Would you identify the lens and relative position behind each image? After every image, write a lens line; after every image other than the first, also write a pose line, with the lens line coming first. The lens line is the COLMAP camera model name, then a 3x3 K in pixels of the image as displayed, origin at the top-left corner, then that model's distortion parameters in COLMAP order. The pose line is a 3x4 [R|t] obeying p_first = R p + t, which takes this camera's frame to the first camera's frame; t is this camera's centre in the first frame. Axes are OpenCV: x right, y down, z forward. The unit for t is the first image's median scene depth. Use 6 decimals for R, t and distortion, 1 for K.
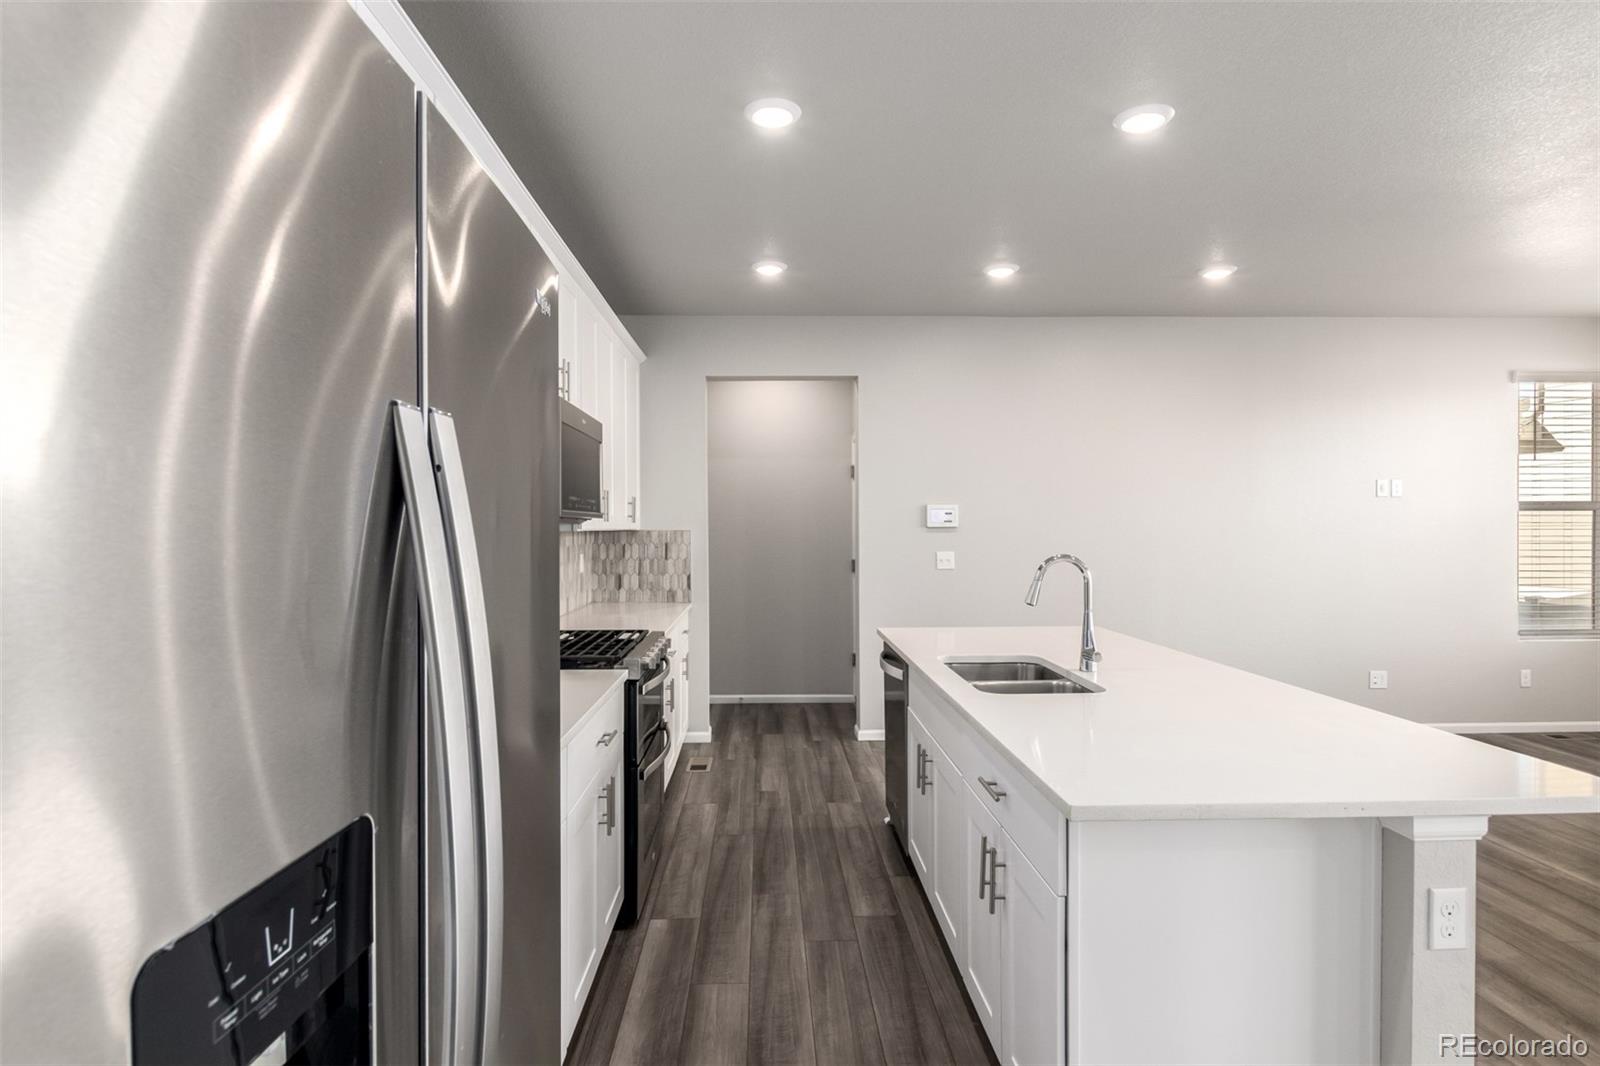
lens RADIAL K [[836.7, 0, 800.0], [0, 836.7, 533.0], [0, 0, 1]] dist [0.011346, -0.000713]
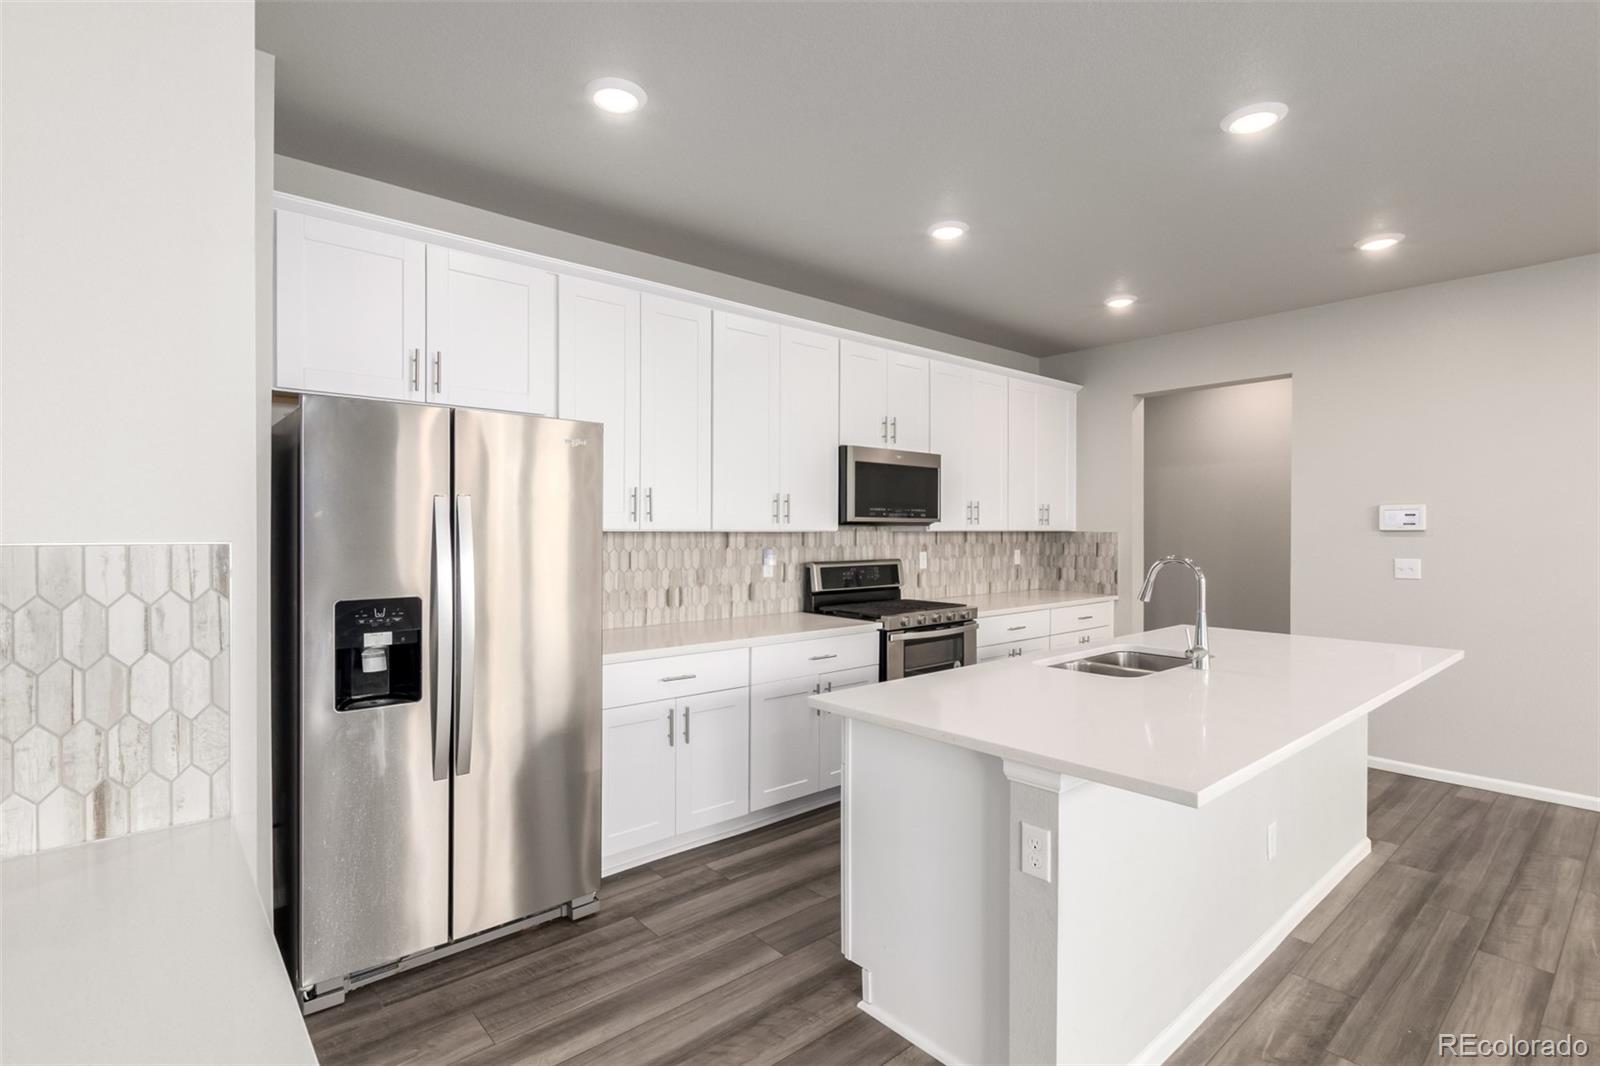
lens RADIAL K [[740.3, 0, 780.9], [0, 740.3, 527.1], [0, 0, 1]] dist [-0.001591, 0.000171]
pose [[0.620822, 0.002444, -0.783948, 0.377583], [-0.008709, 0.999955, -0.003779, -0.002046], [0.783903, 0.009173, 0.620816, 0.010221]]
